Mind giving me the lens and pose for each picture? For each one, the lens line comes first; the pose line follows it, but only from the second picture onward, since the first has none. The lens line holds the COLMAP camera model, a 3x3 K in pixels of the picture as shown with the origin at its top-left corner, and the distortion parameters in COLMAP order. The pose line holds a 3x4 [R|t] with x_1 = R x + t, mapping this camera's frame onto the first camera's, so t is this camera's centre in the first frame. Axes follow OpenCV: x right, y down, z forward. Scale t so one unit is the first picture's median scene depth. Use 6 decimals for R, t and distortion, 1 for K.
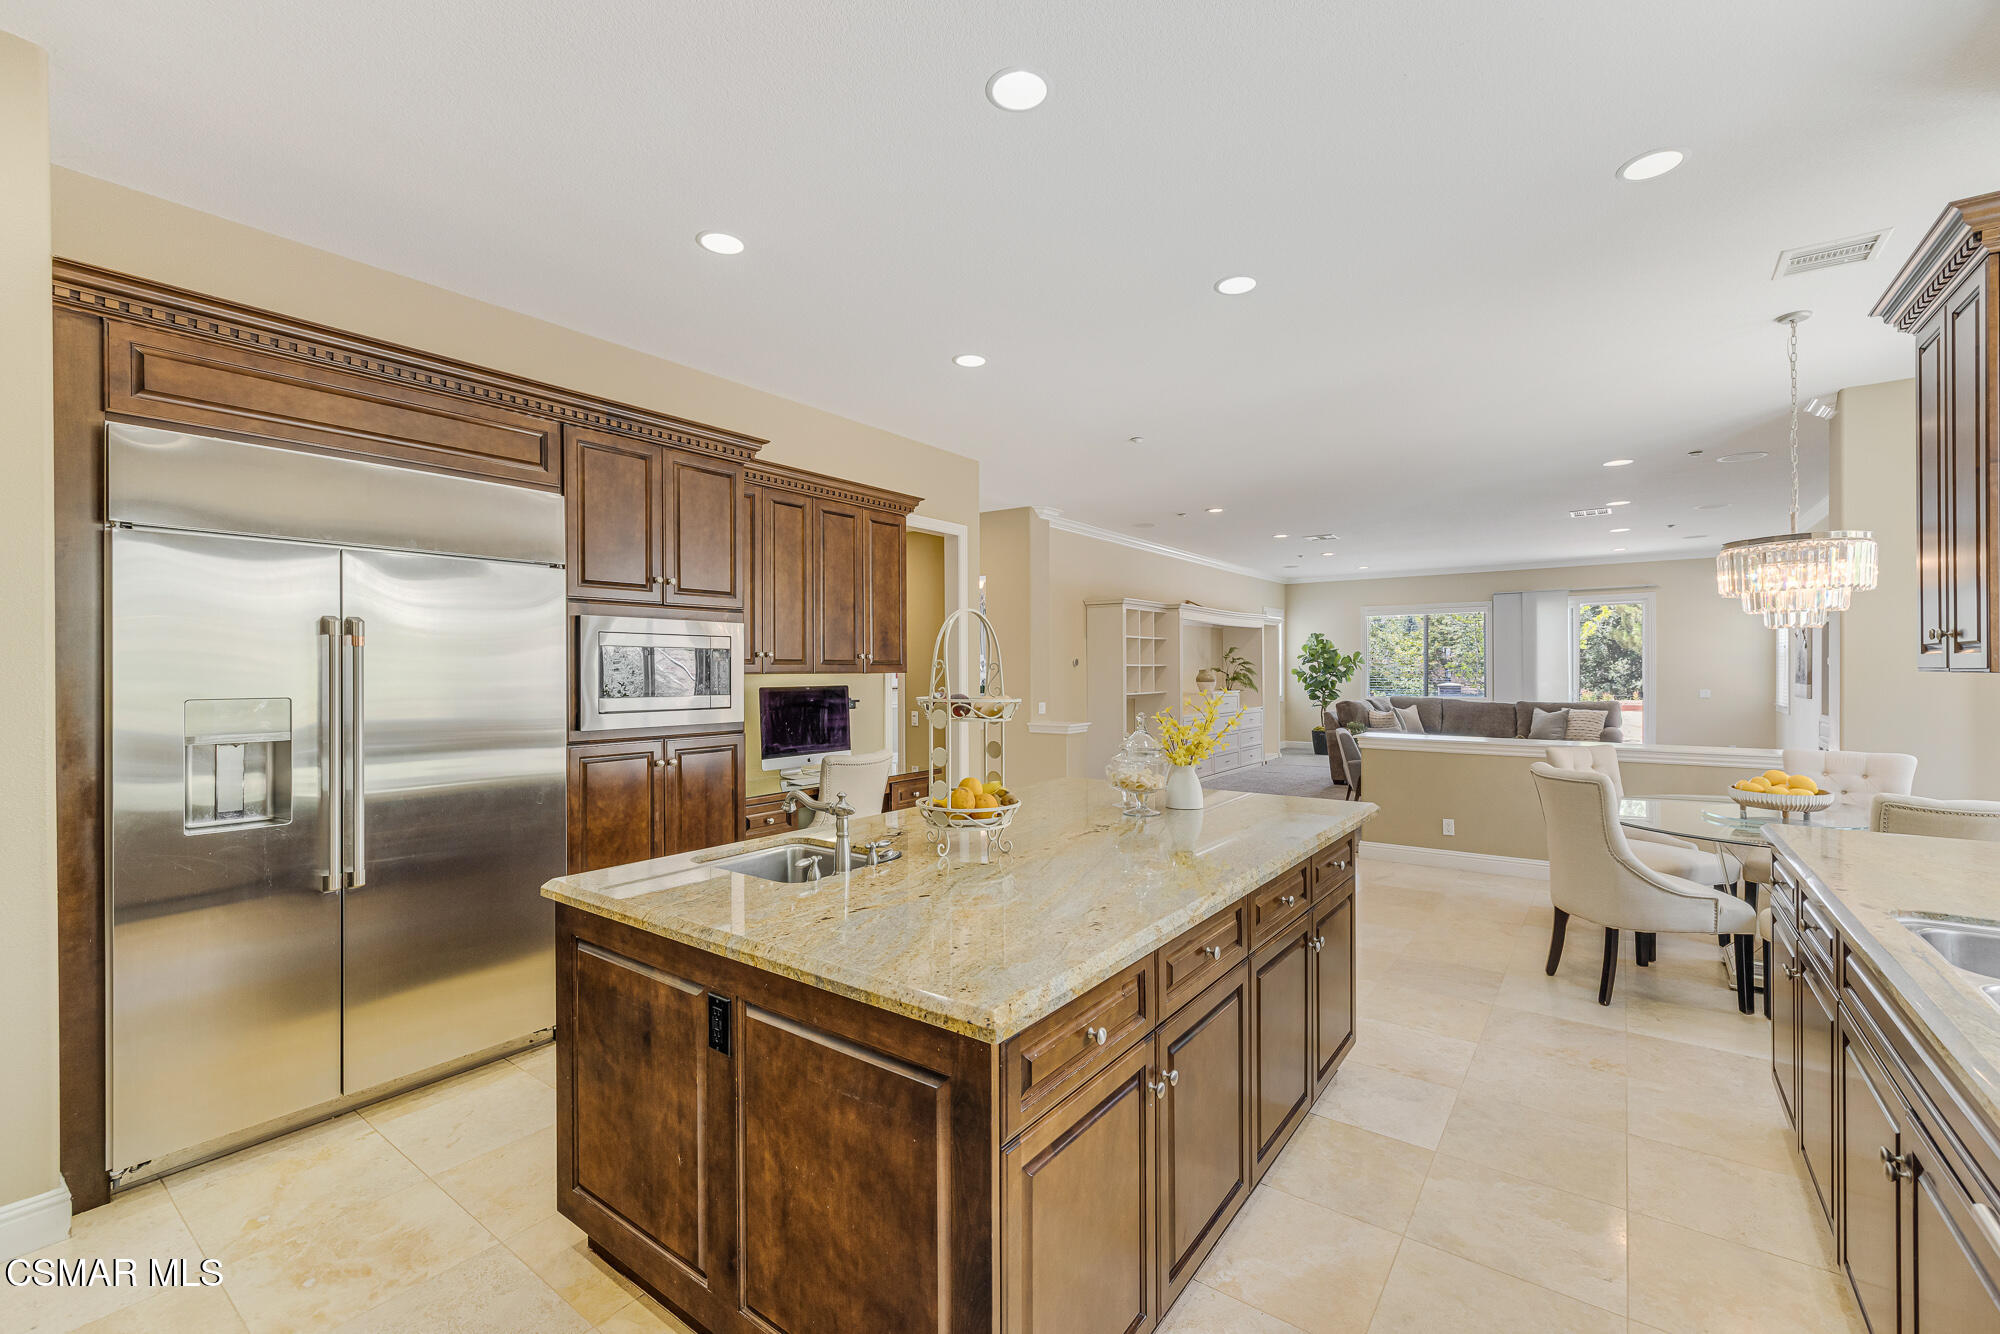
lens RADIAL K [[843.5, 0, 1004.9], [0, 843.5, 687.4], [0, 0, 1]] dist [0.000619, -0.000168]
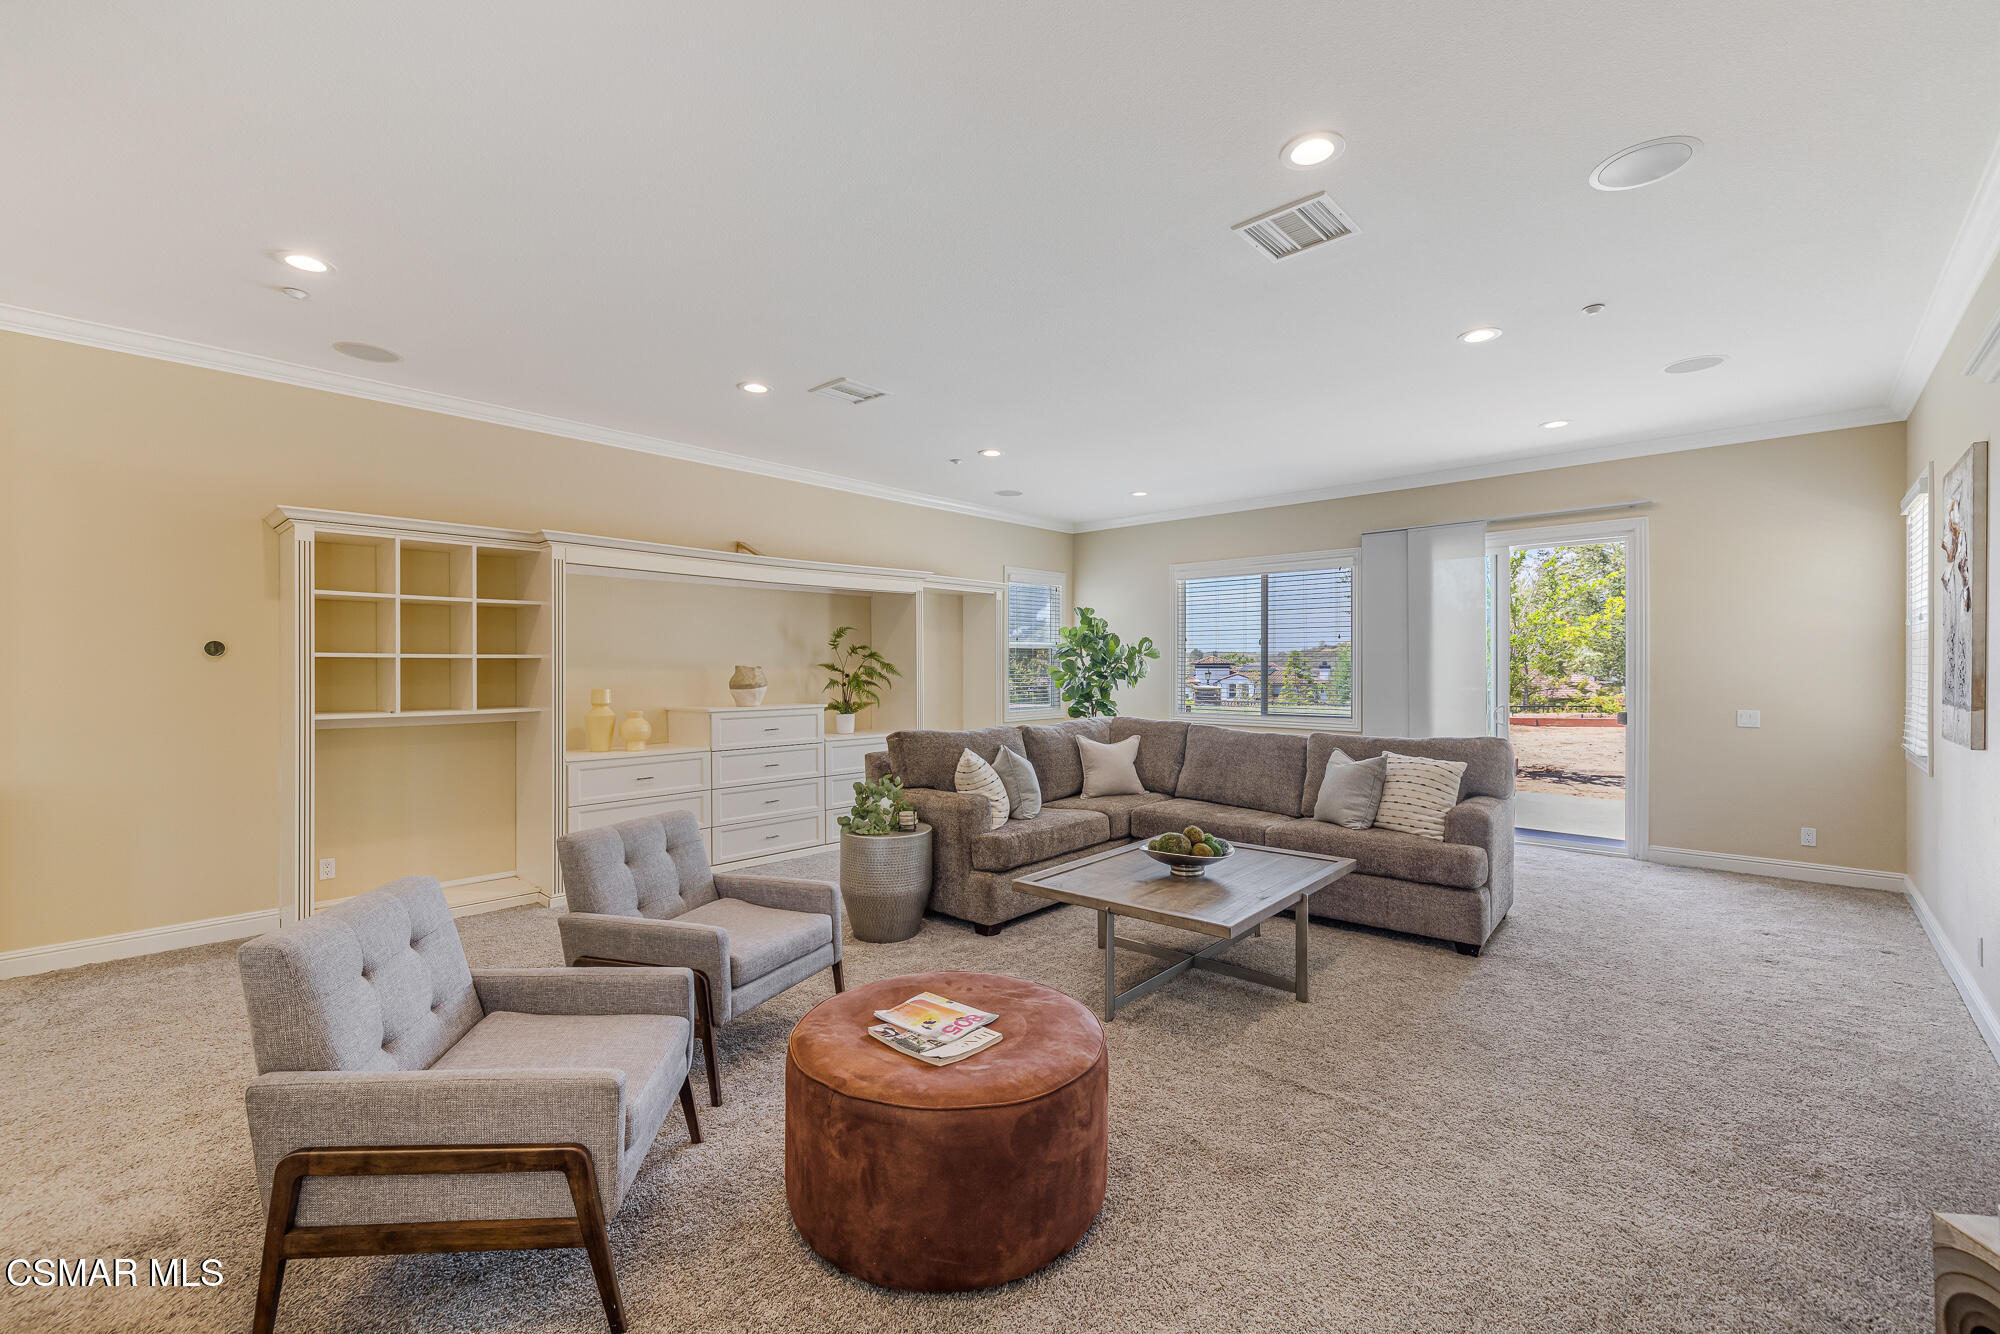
lens RADIAL K [[839.8, 0, 1005.2], [0, 839.8, 667.1], [0, 0, 1]] dist [0.003334, 0.000555]
pose [[0.992854, 0.003736, -0.119275, 0.441492], [-0.006634, 0.999692, -0.023904, -0.008033], [0.119149, 0.024524, 0.992573, 0.448513]]
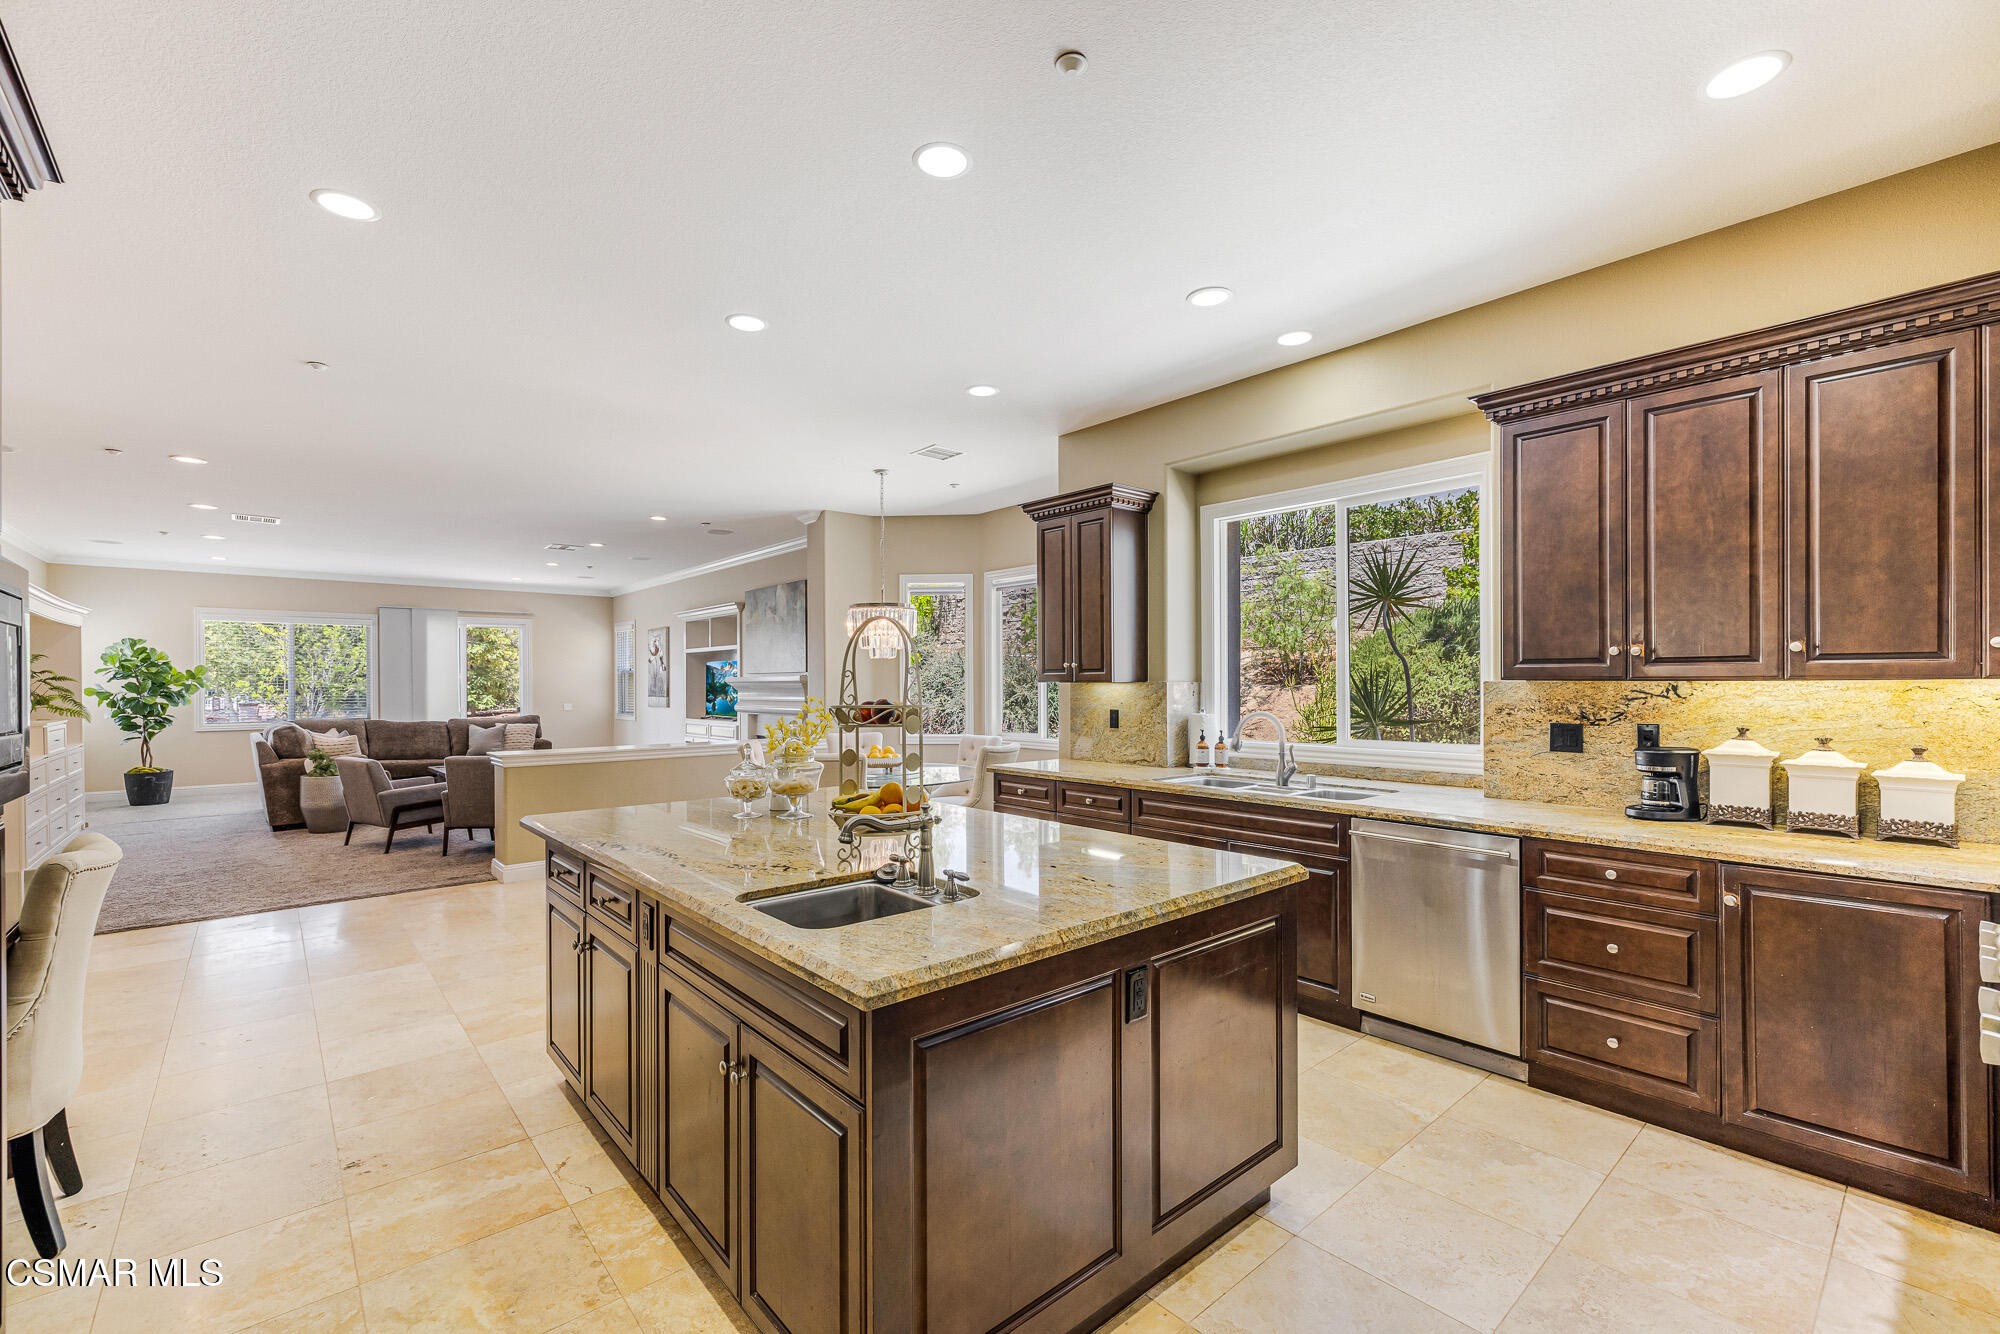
lens RADIAL K [[843.5, 0, 1004.9], [0, 843.5, 687.4], [0, 0, 1]] dist [0.000619, -0.000168]
pose [[0.217589, -0.002381, 0.976038, -0.200688], [0.026340, 0.999647, -0.003433, -0.000235], [-0.975685, 0.026455, 0.217575, 0.127614]]
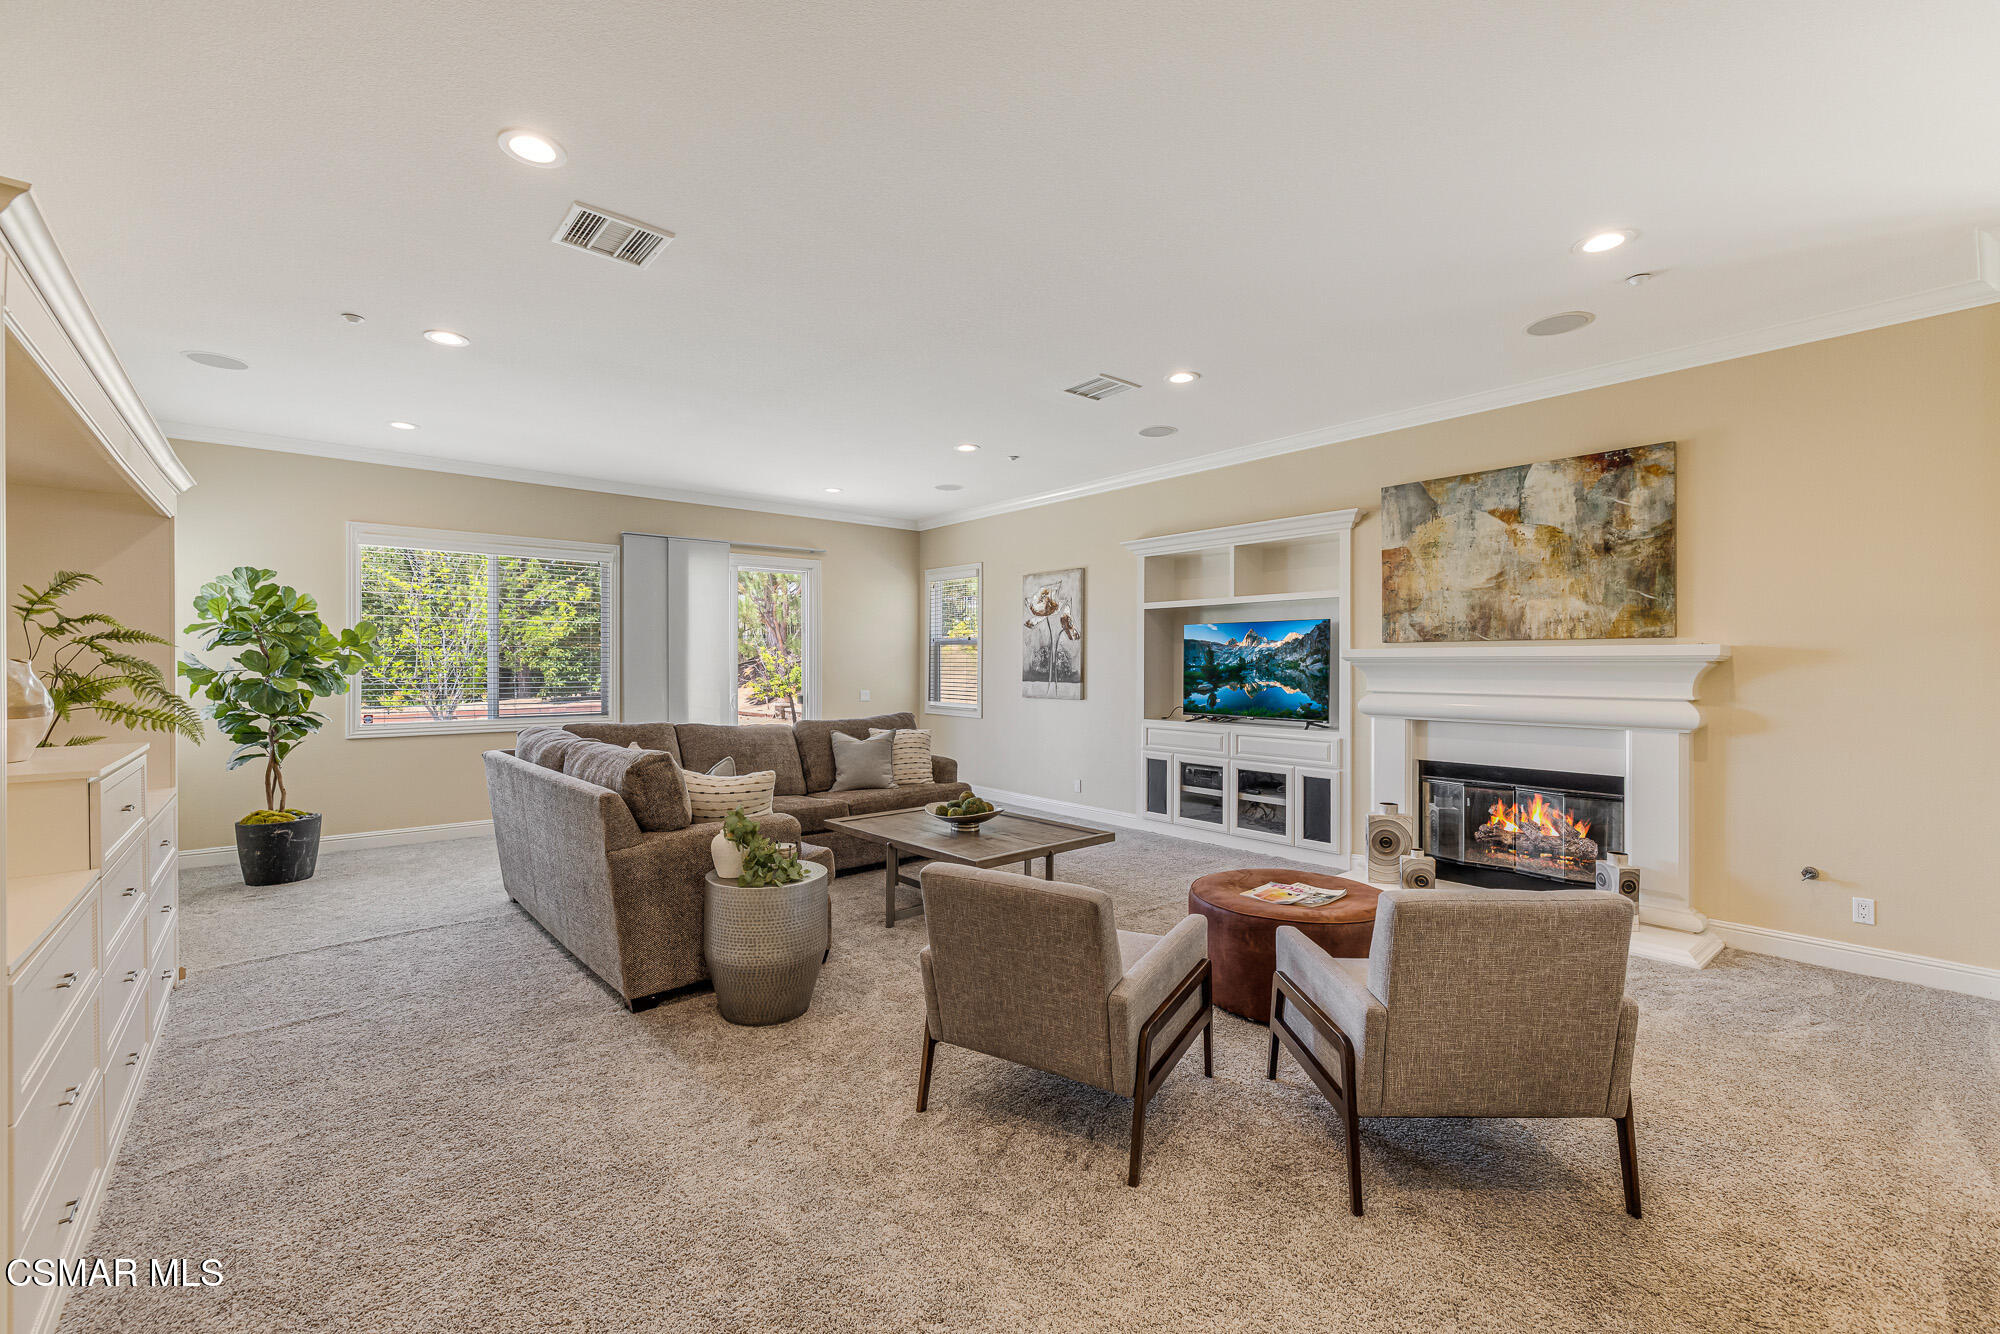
lens RADIAL K [[839.8, 0, 1005.2], [0, 839.8, 667.1], [0, 0, 1]] dist [0.003334, 0.000555]
pose [[0.237430, 0.001284, 0.971404, 0.090931], [0.018726, 0.999807, -0.005899, -0.012387], [-0.971224, 0.019591, 0.237361, 0.662294]]
